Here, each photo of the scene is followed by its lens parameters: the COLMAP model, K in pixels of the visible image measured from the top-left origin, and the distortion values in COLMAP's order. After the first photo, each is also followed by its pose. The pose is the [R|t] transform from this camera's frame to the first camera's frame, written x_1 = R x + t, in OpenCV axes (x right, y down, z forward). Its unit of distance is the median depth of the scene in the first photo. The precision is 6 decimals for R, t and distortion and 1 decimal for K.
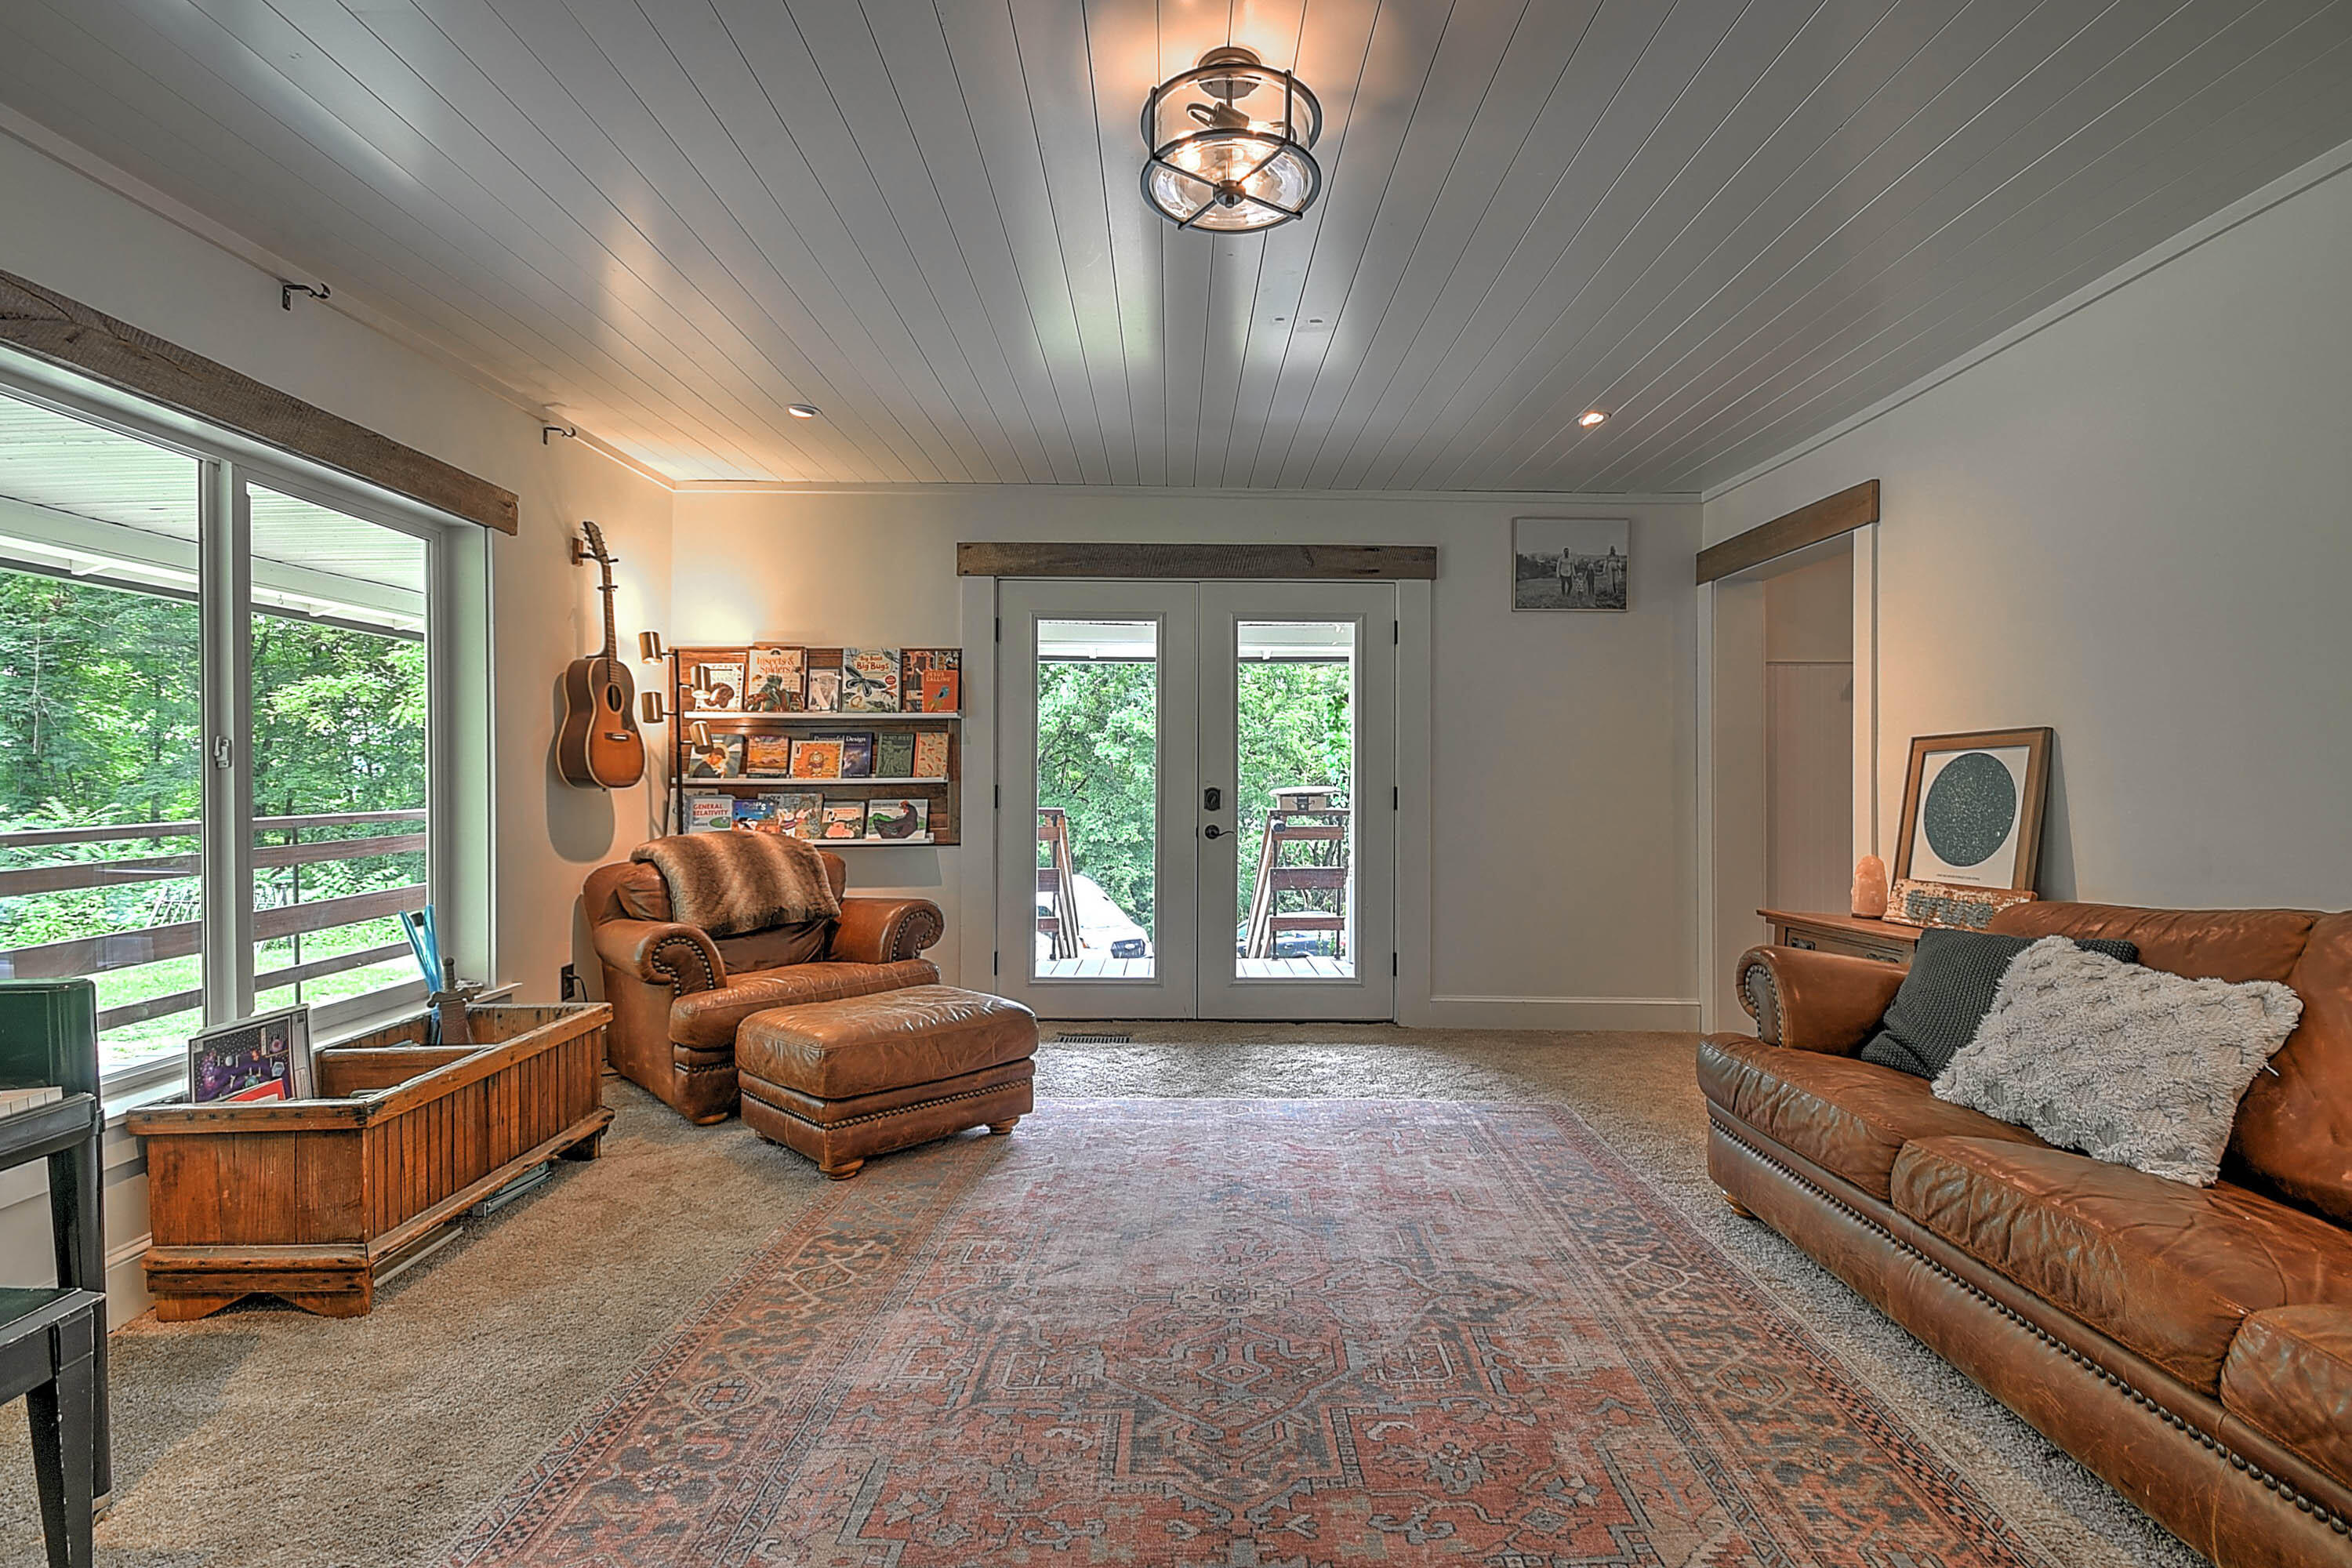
lens RADIAL K [[1036.5, 0, 1185.2], [0, 1036.5, 782.9], [0, 0, 1]] dist [0.007953, -0.000178]
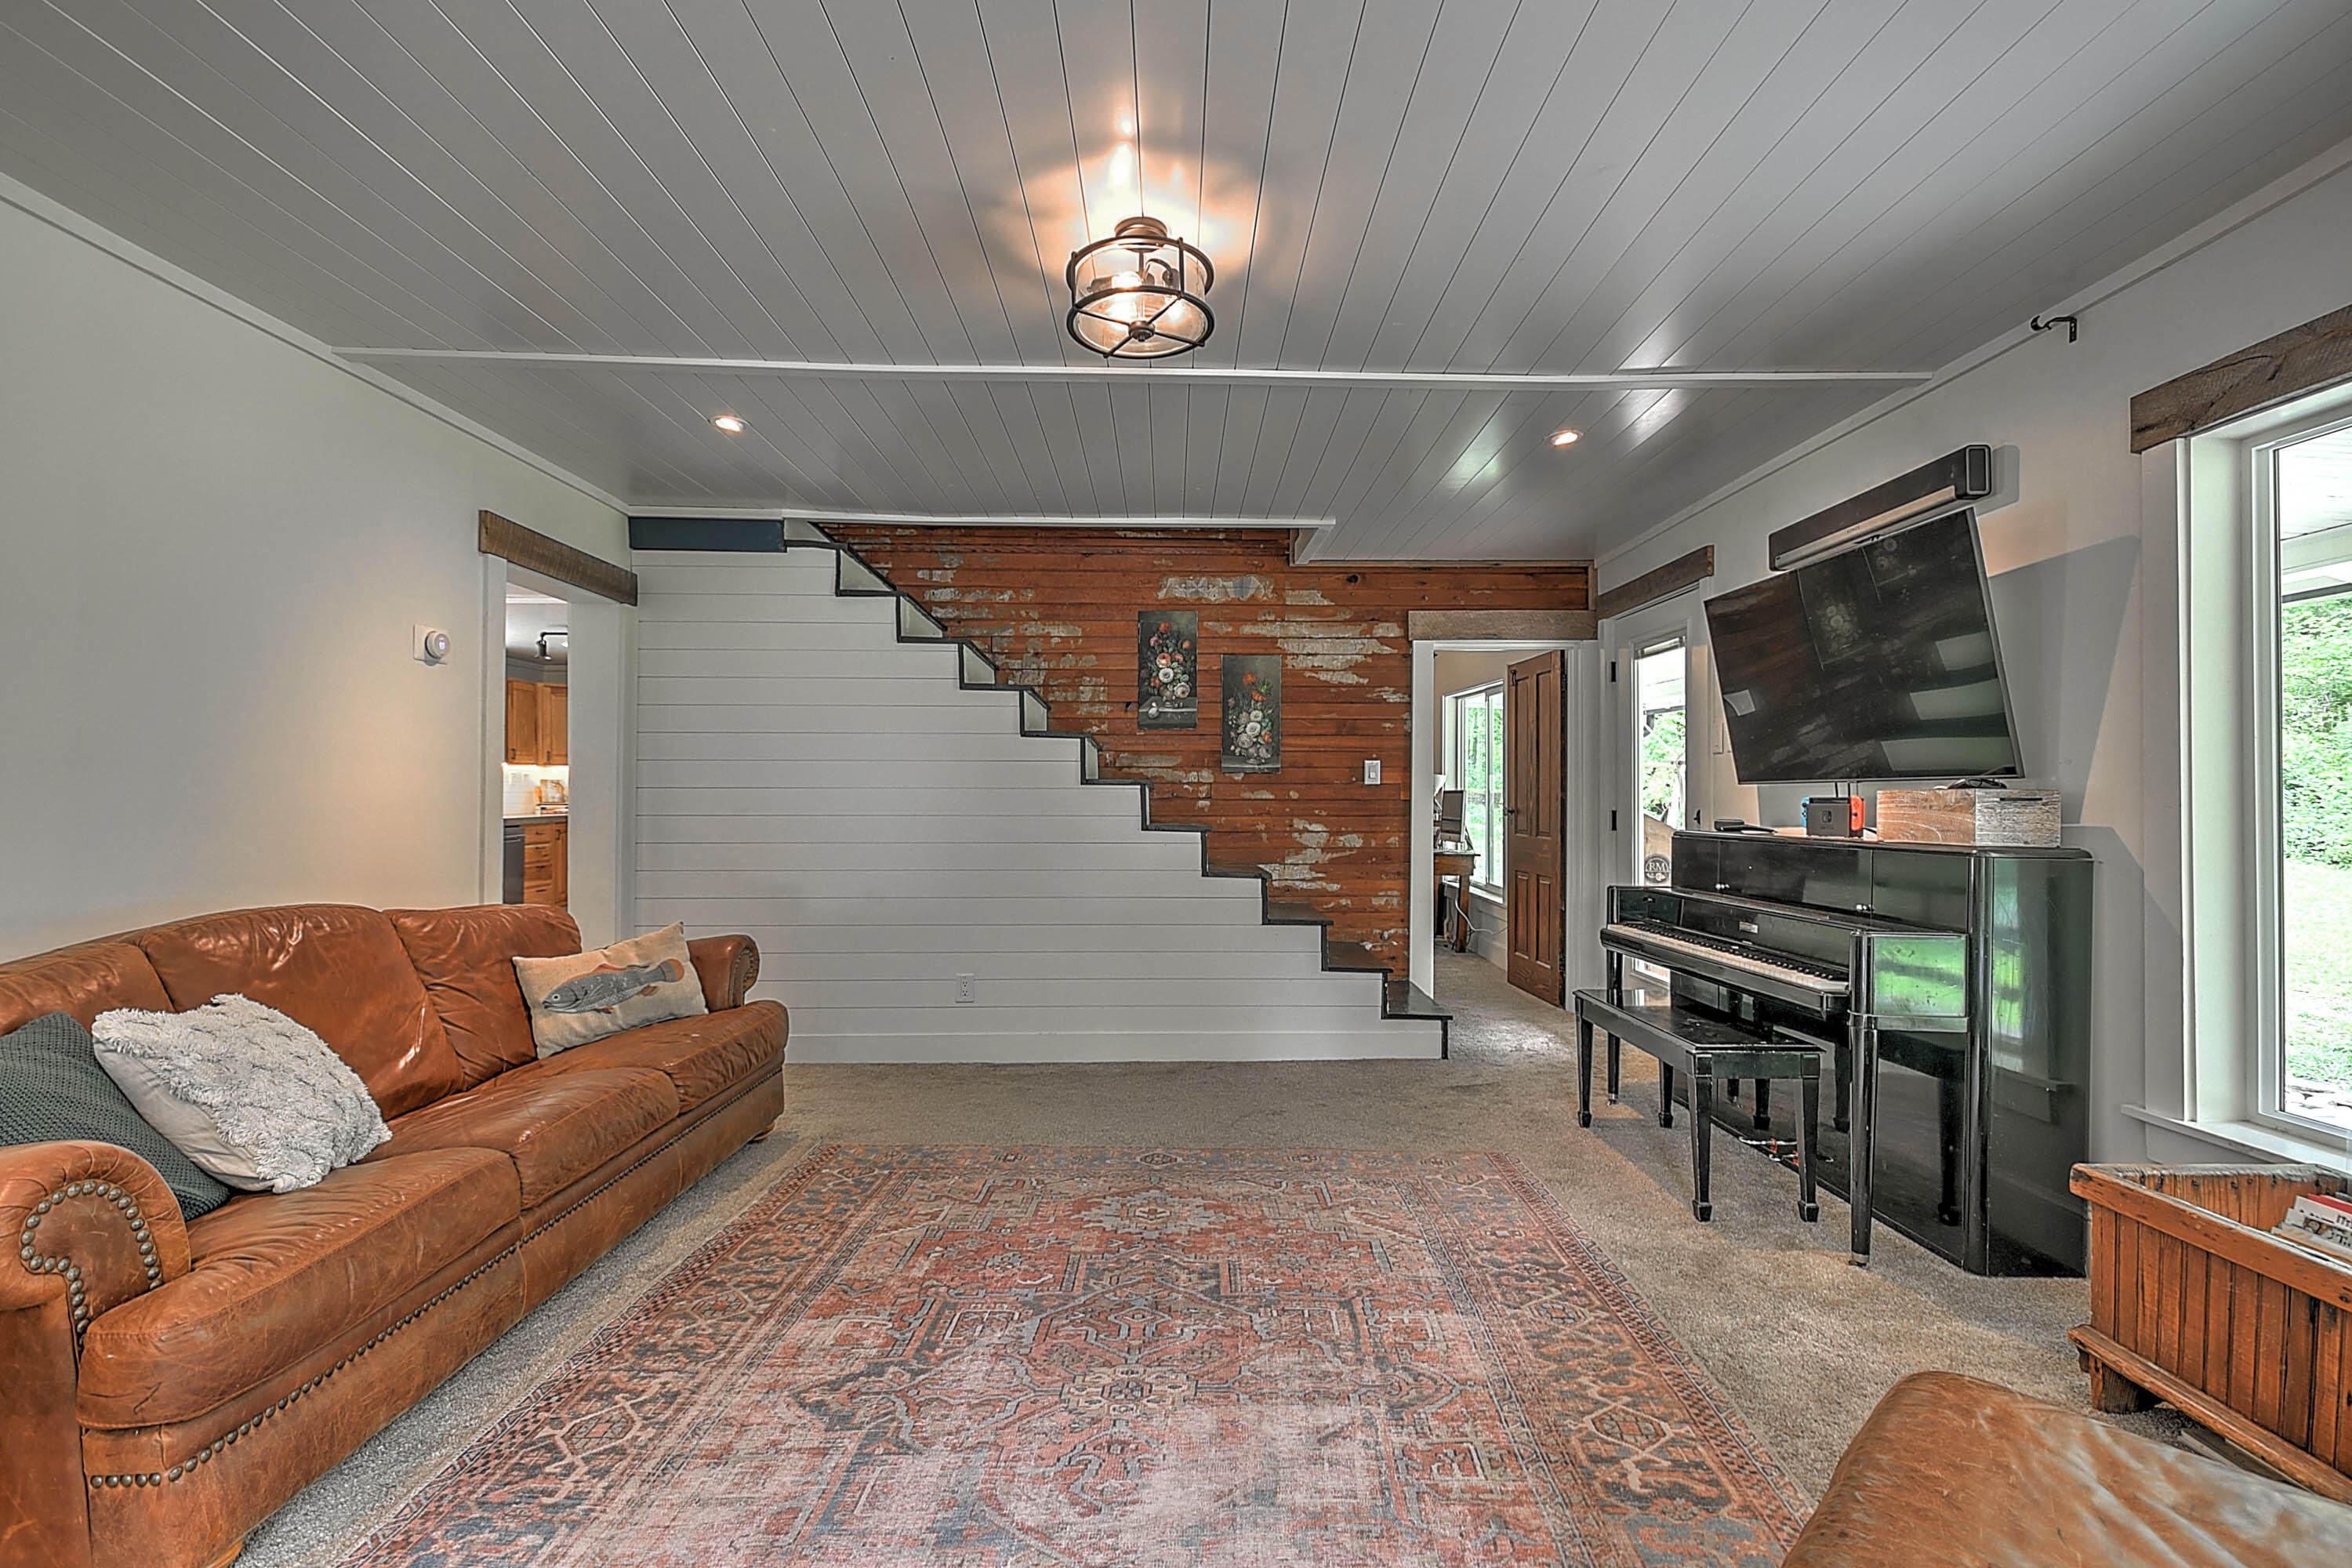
lens RADIAL K [[1029.8, 0, 1181.4], [0, 1029.8, 790.1], [0, 0, 1]] dist [0.001369, 0.000201]
pose [[-0.999988, 0.003118, 0.003674, -0.002652], [0.003102, 0.999985, -0.004408, -0.011750], [-0.003688, -0.004396, -0.999984, 1.095208]]
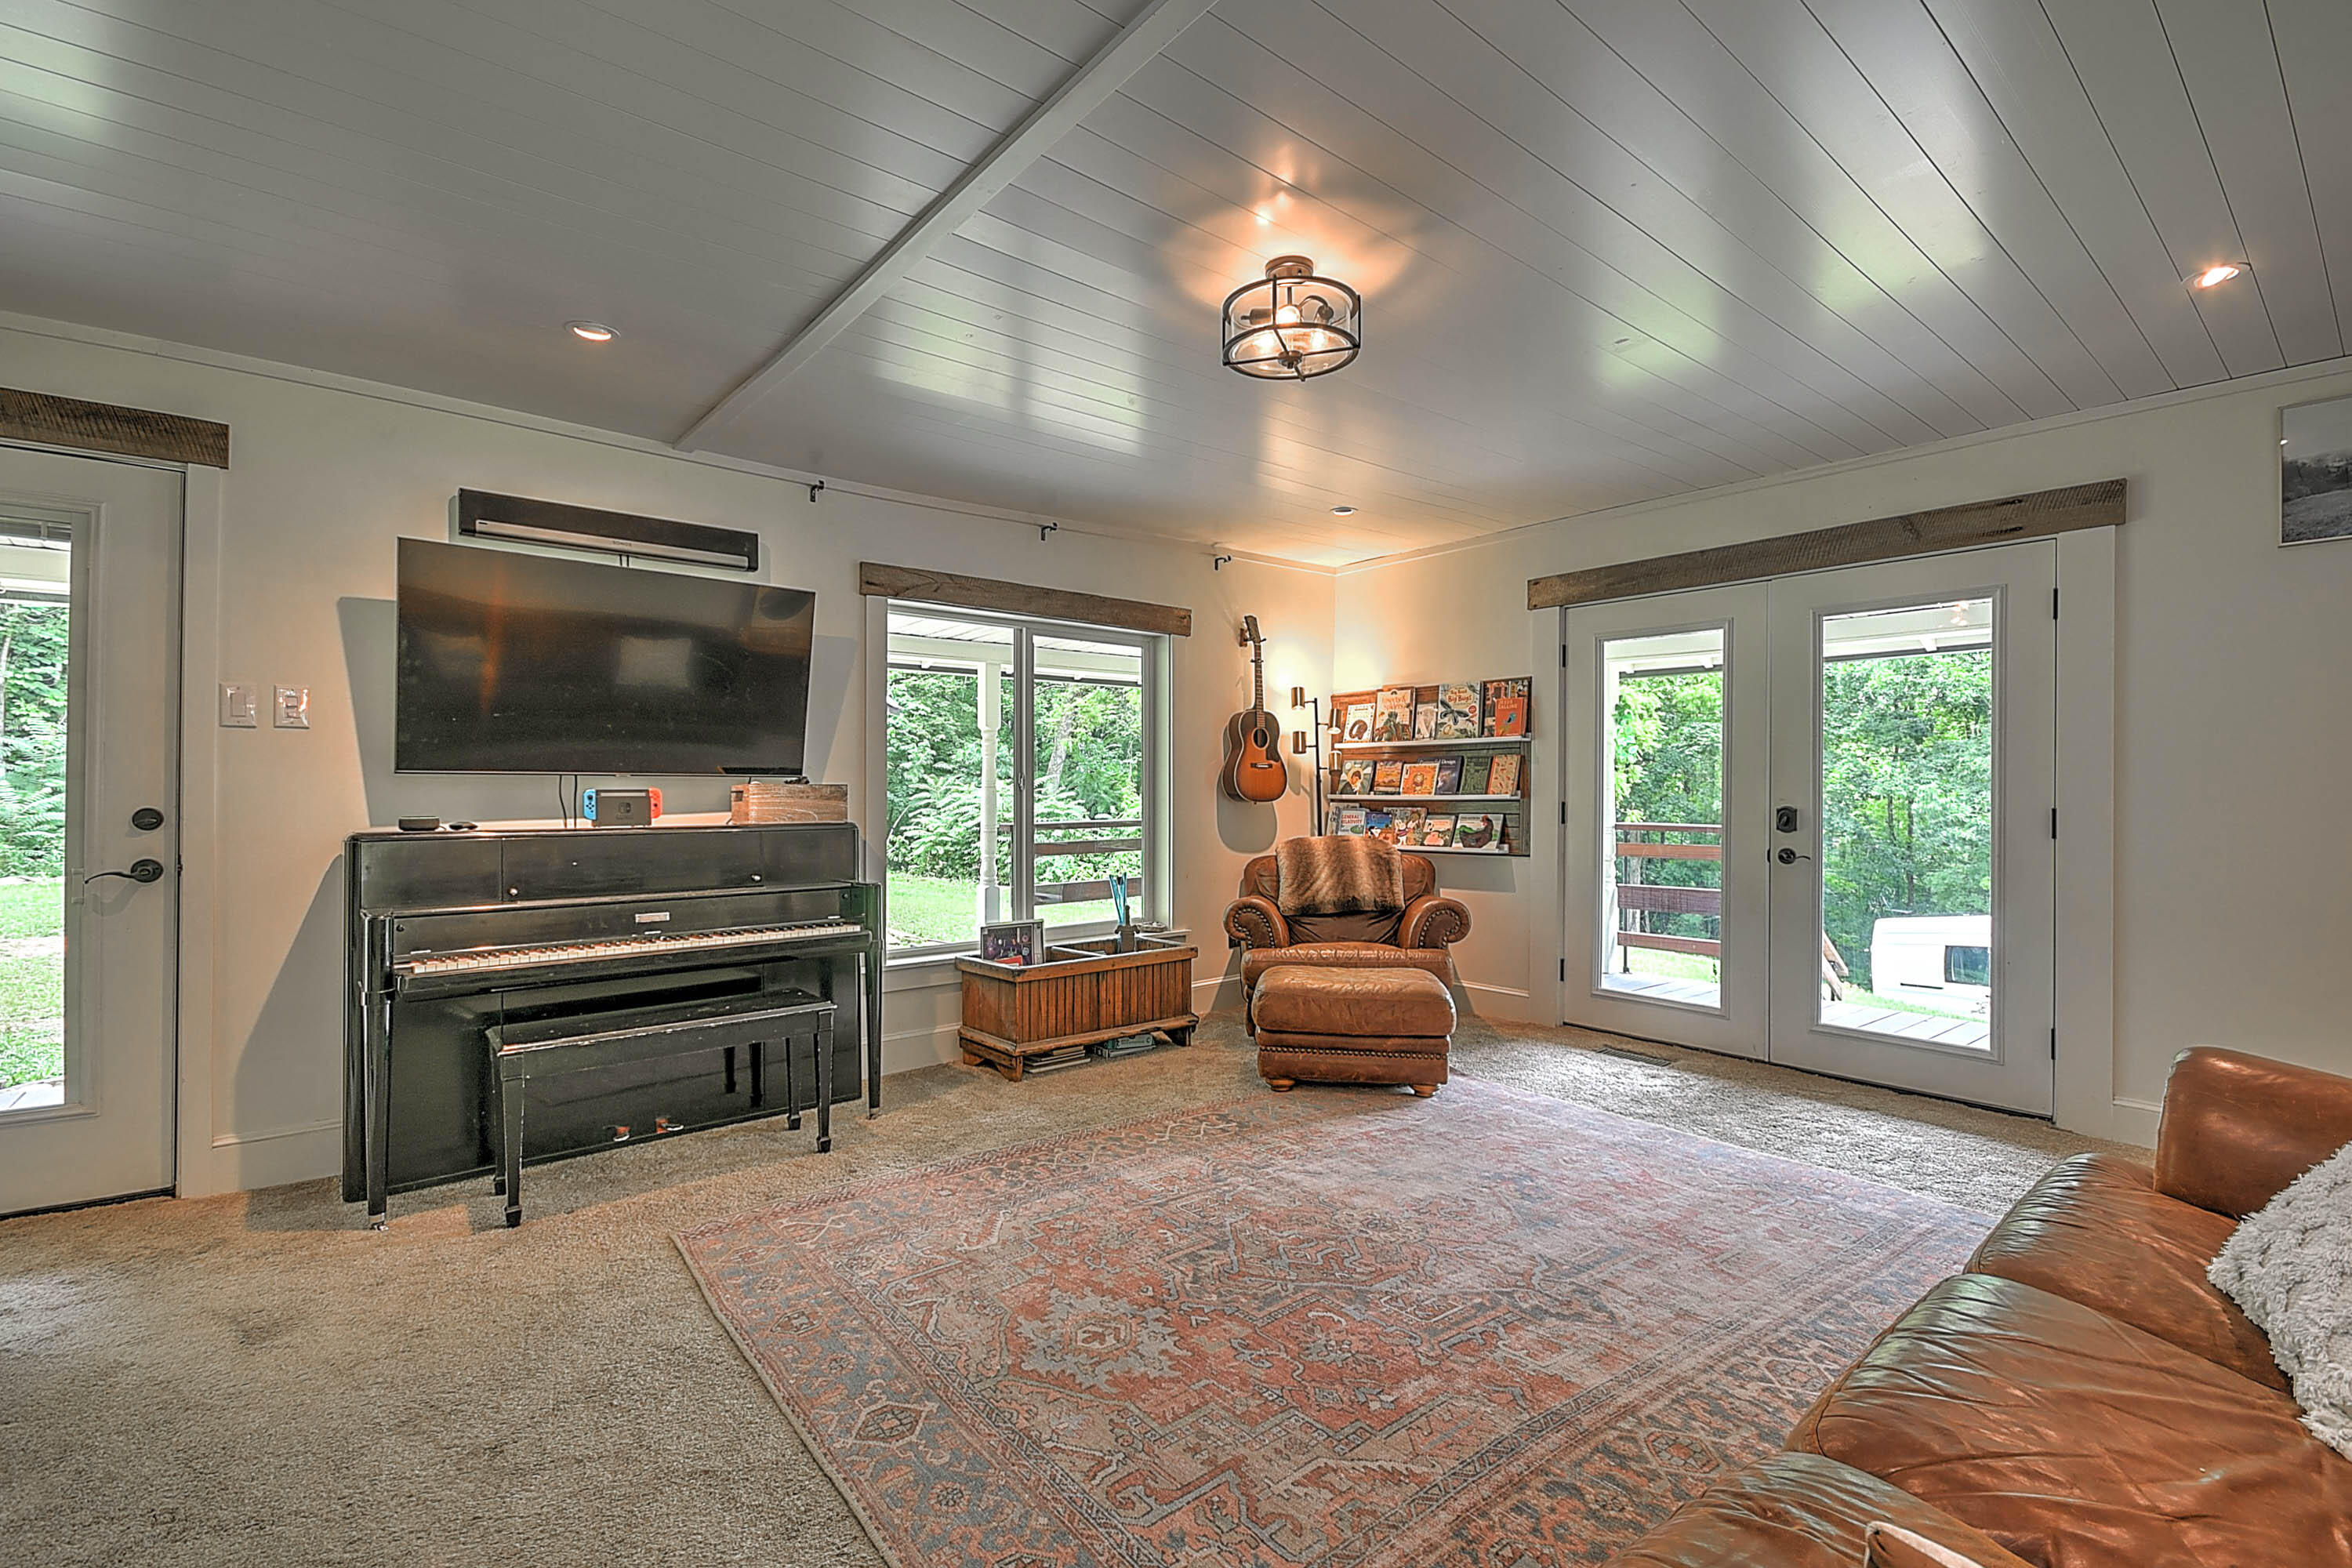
lens RADIAL K [[1036.4, 0, 1169.8], [0, 1036.4, 788.4], [0, 0, 1]] dist [0.000230, 0.012222]
pose [[0.622714, -0.001574, -0.782448, 0.489536], [-0.003204, 0.999984, -0.004562, -0.006747], [0.782443, 0.005348, 0.622699, 0.028613]]
